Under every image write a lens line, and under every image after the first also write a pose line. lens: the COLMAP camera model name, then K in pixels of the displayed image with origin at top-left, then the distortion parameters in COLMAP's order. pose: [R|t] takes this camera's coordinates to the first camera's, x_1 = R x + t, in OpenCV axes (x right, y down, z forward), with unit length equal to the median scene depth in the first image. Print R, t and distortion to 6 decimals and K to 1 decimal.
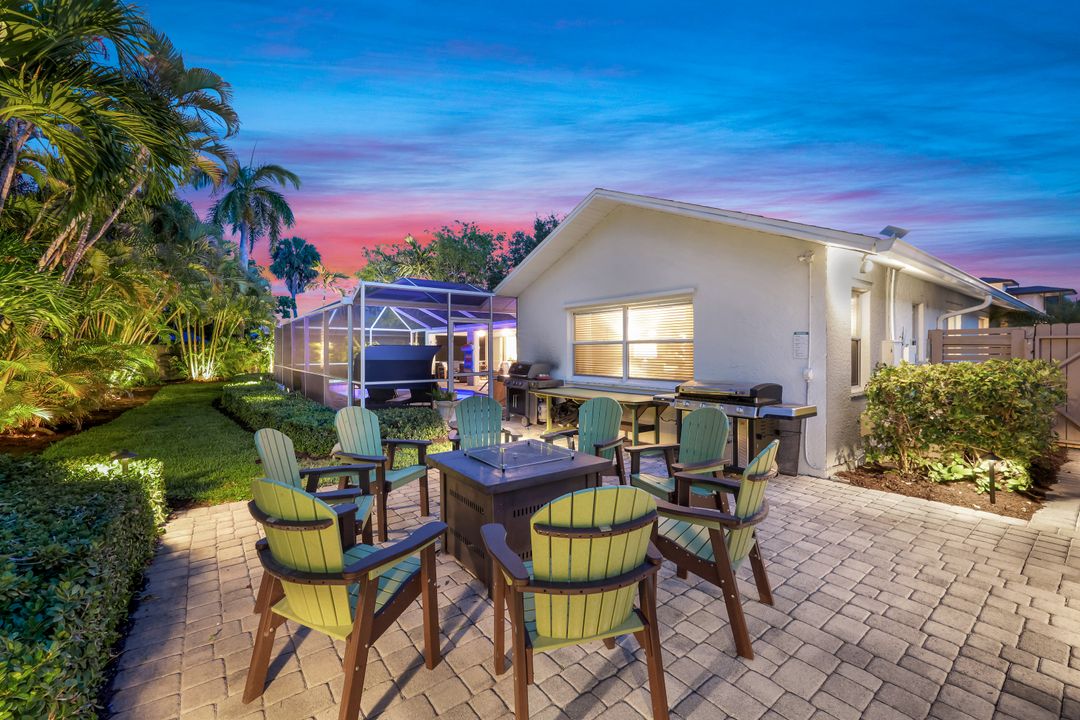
lens RADIAL K [[440.0, 0, 540.0], [0, 440.0, 360.0], [0, 0, 1]] dist [0.001675, 0.000390]
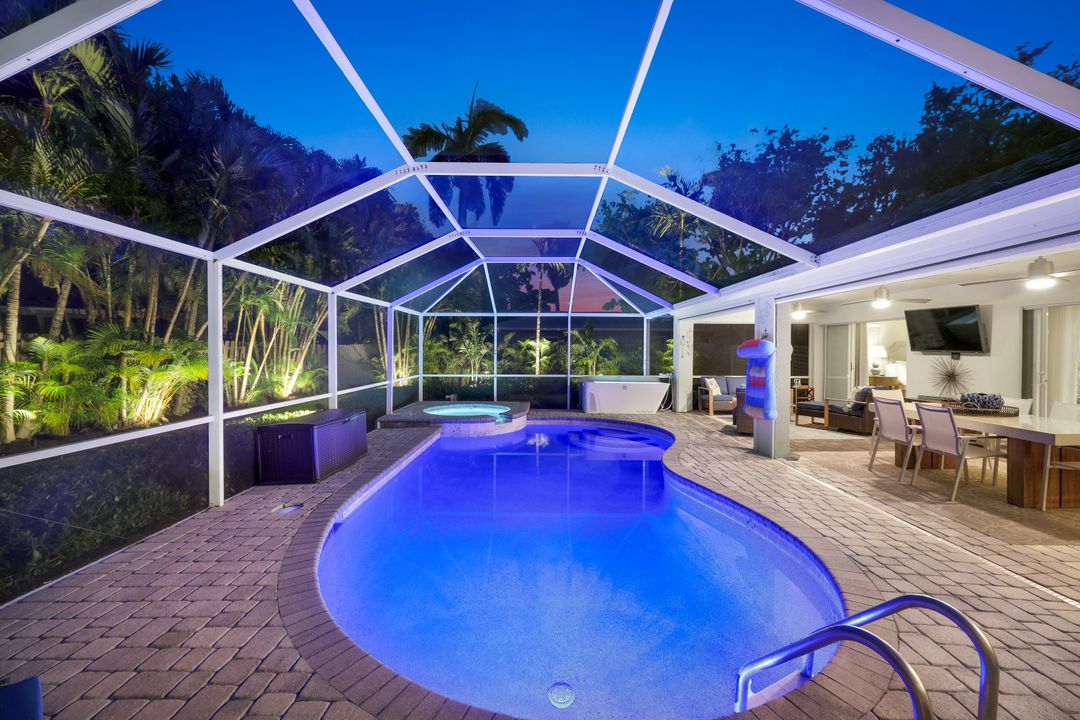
lens RADIAL K [[440.0, 0, 540.0], [0, 440.0, 360.0], [0, 0, 1]] dist [0.001675, 0.000390]
pose [[0.788598, 0.020375, -0.614572, -0.072068], [-0.019218, 0.999779, 0.008486, -0.017184], [0.614609, 0.005119, 0.788815, 0.544413]]
